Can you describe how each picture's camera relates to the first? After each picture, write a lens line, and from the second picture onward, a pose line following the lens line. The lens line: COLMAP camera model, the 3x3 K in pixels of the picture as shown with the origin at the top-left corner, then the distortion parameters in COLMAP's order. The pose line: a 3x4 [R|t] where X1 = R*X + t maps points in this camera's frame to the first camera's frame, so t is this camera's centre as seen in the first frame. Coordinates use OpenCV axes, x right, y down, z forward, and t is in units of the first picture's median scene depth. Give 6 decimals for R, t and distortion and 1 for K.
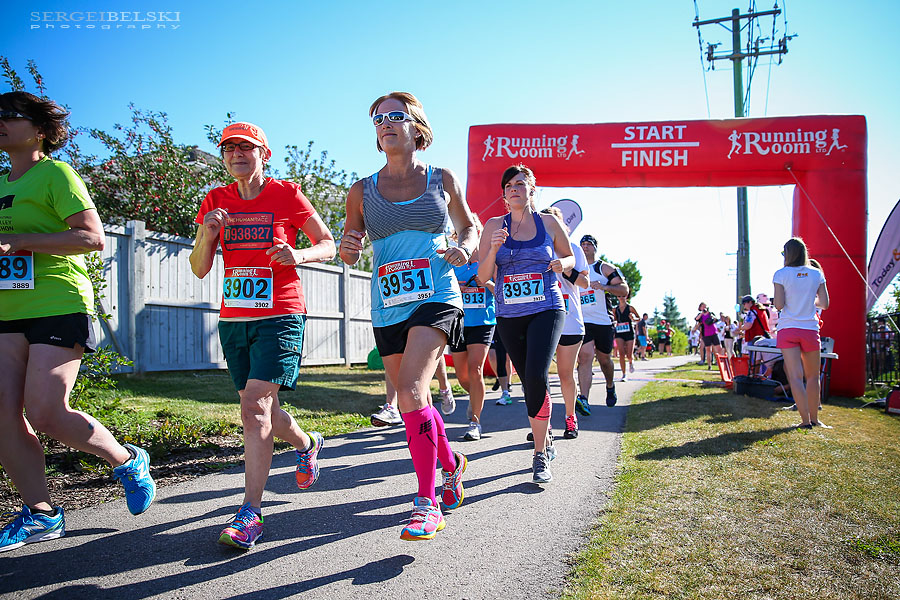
lens RADIAL K [[845.2, 0, 450.0], [0, 845.2, 300.0], [0, 0, 1]] dist [-0.089573, 0.013480]
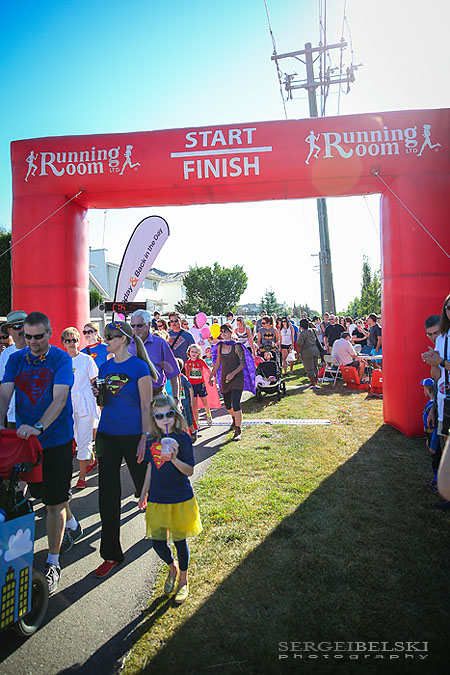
lens RADIAL K [[633.9, 0, 225.0], [0, 633.9, 337.5], [0, 0, 1]] dist [-0.089573, 0.013480]
pose [[0.981734, -0.076891, 0.174031, 0.121285], [0.065432, 0.995352, 0.070663, -0.042871], [-0.178656, -0.057985, 0.982202, 0.358780]]
